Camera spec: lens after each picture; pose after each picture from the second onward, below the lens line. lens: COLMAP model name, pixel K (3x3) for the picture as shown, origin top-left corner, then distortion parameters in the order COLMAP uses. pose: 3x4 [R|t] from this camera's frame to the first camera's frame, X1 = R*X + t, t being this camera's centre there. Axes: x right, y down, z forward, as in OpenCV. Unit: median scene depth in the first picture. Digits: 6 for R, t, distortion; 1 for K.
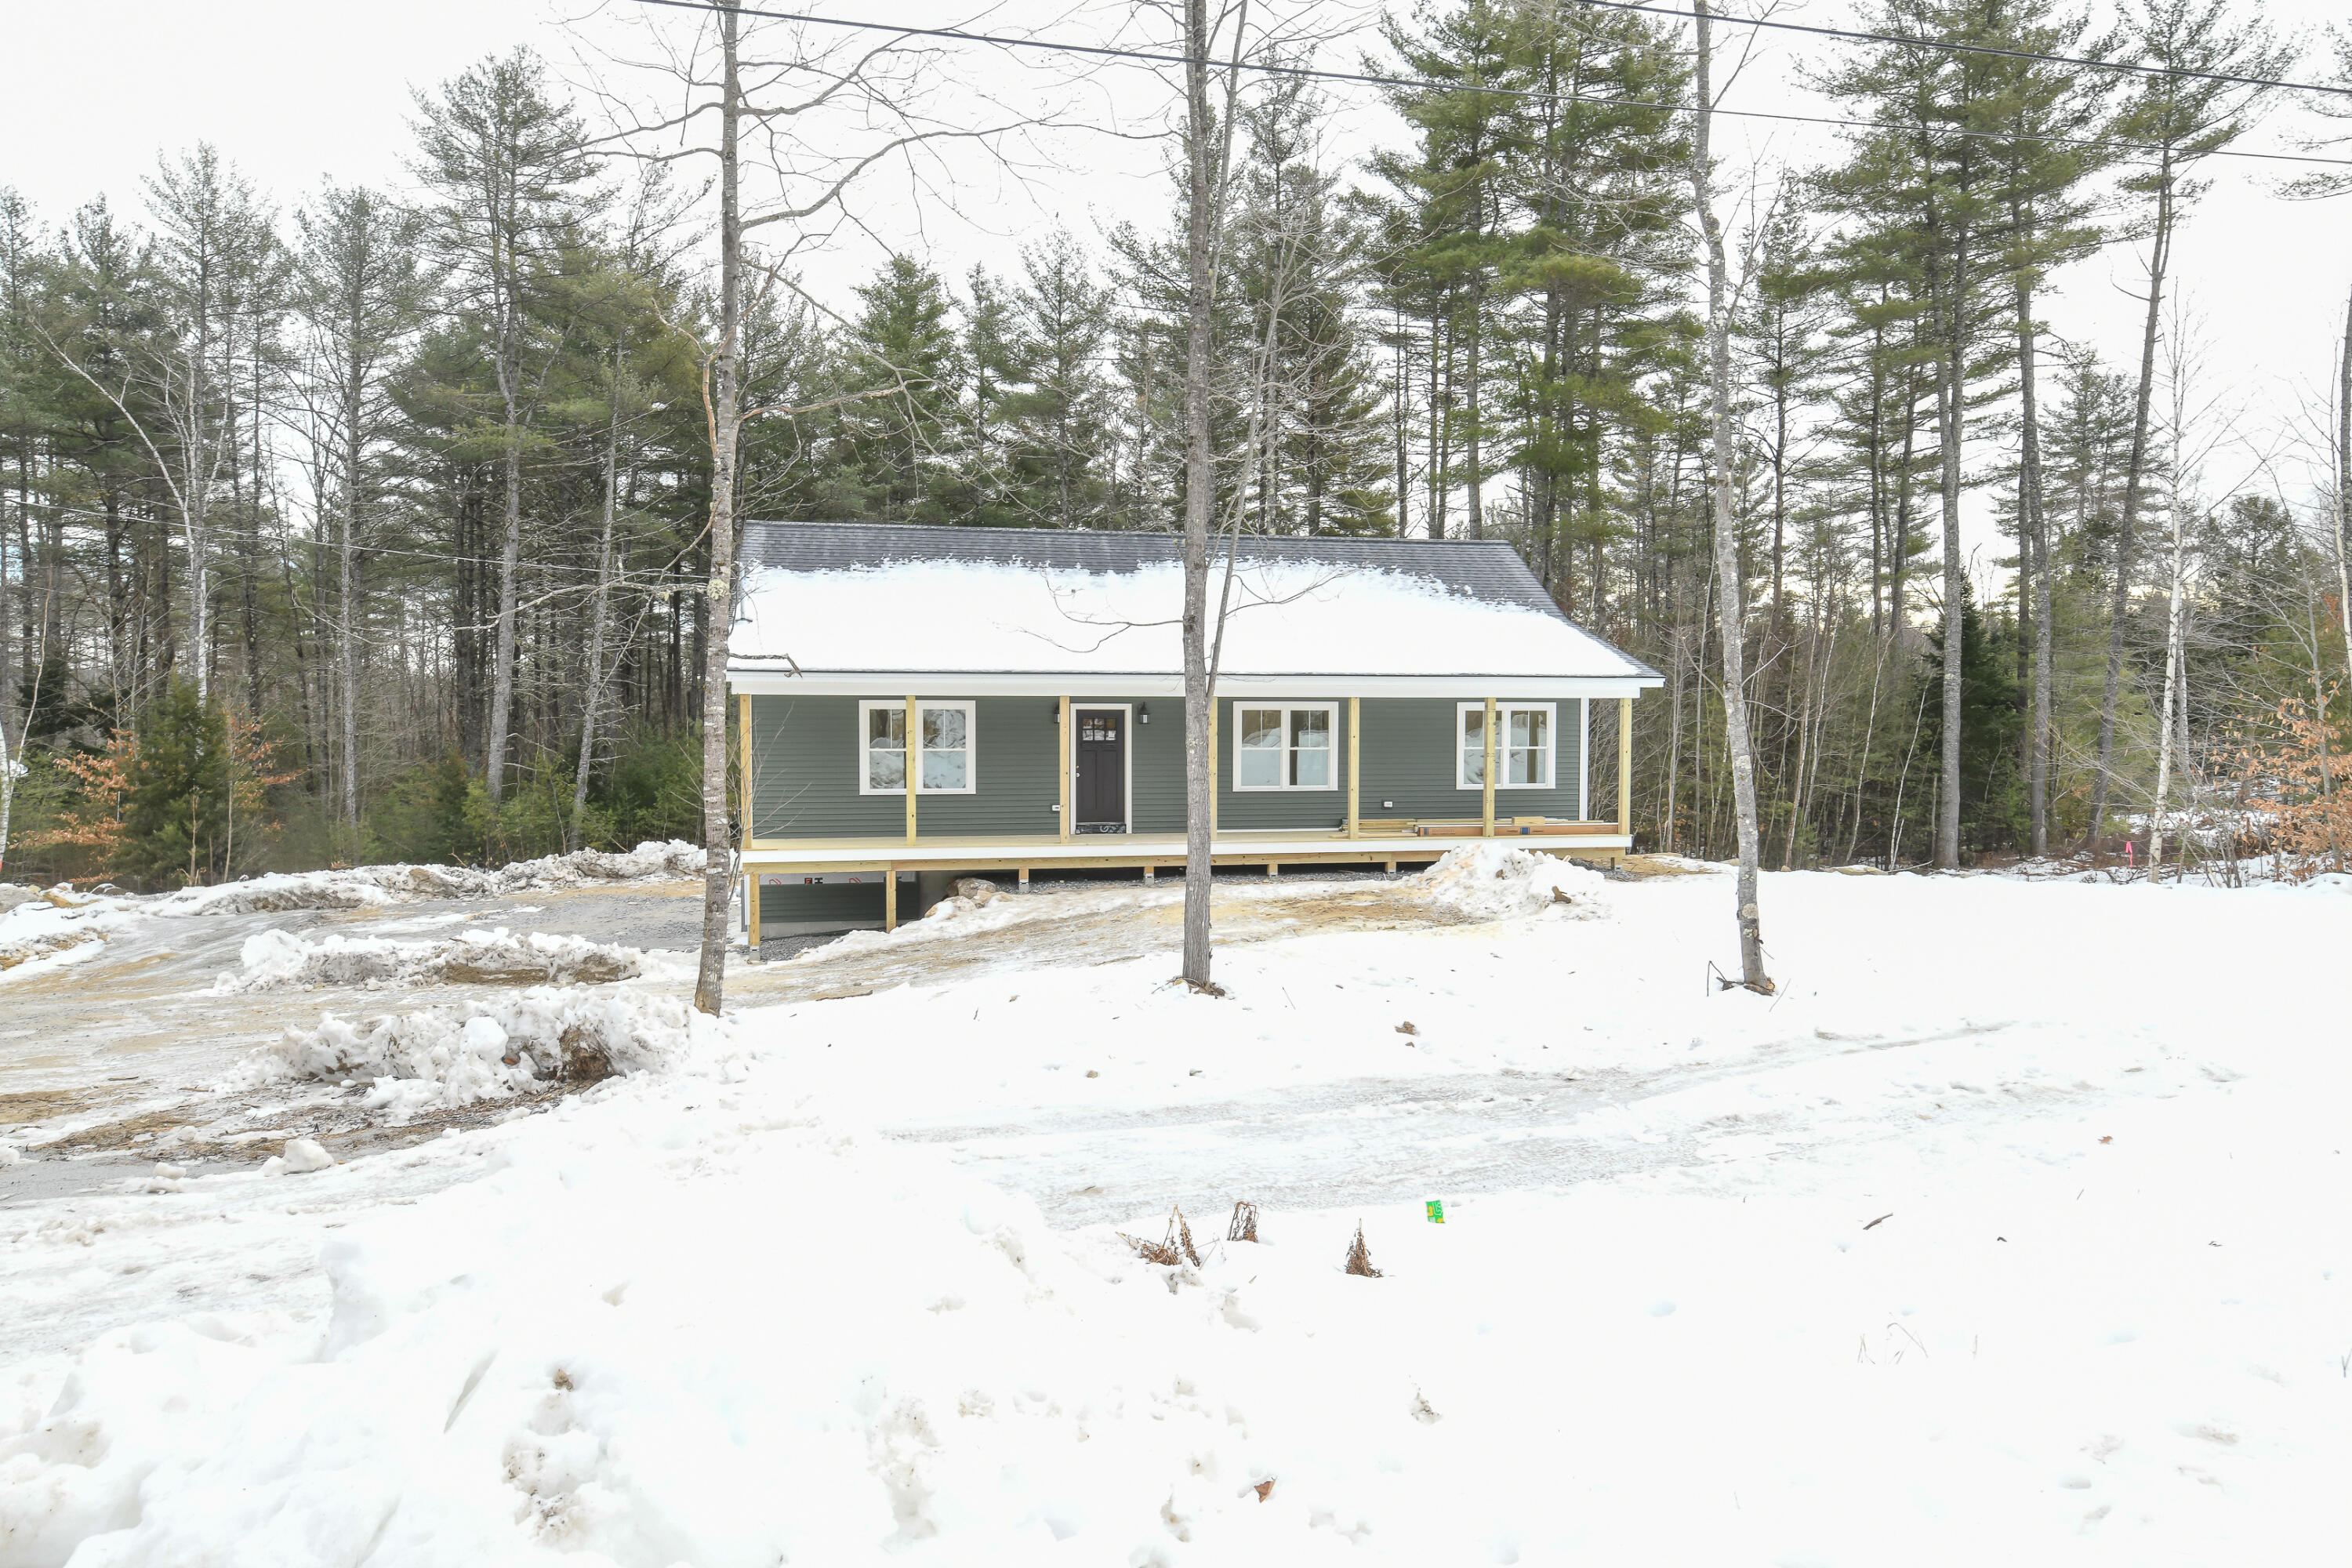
lens RADIAL K [[1406.0, 0, 1176.0], [0, 1406.0, 784.0], [0, 0, 1]] dist [0.023698, -0.013312]
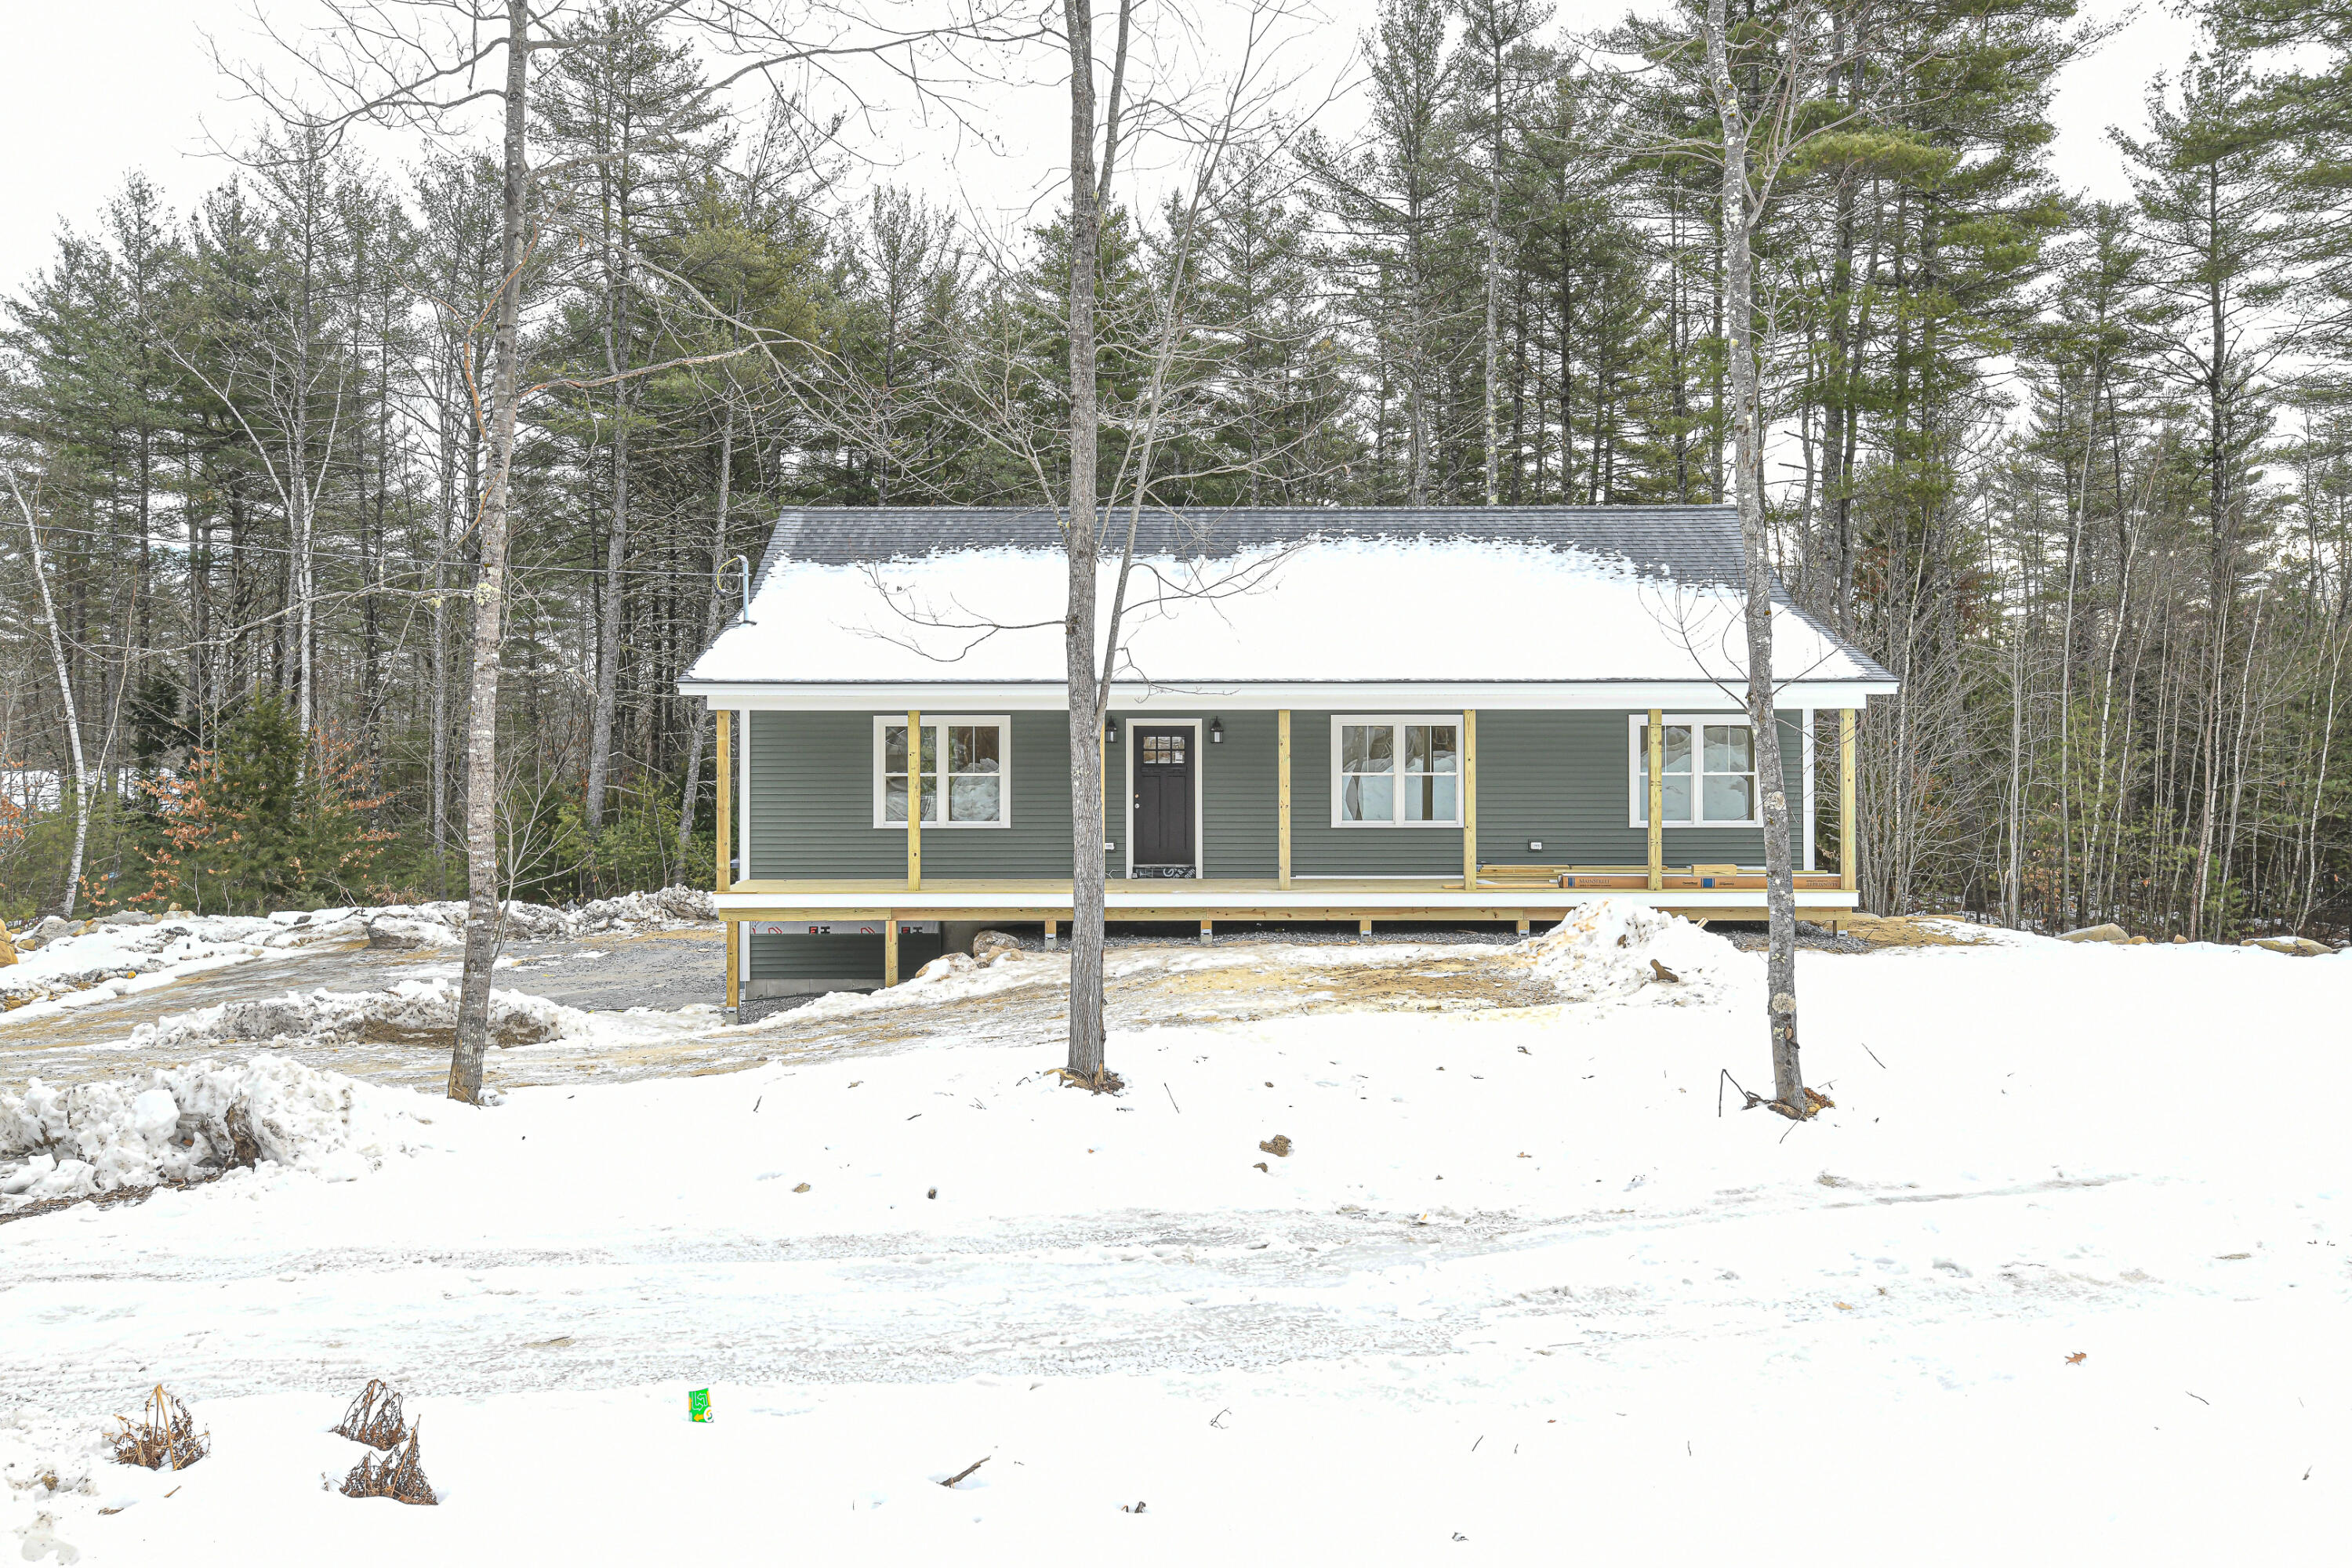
lens RADIAL K [[1715.3, 0, 1164.7], [0, 1715.3, 732.1], [0, 0, 1]] dist [0.033946, 0.002870]
pose [[0.981807, -0.002131, -0.189868, 0.134785], [-0.006503, 0.998973, -0.044836, -0.004653], [0.189769, 0.045255, 0.980785, 0.024679]]
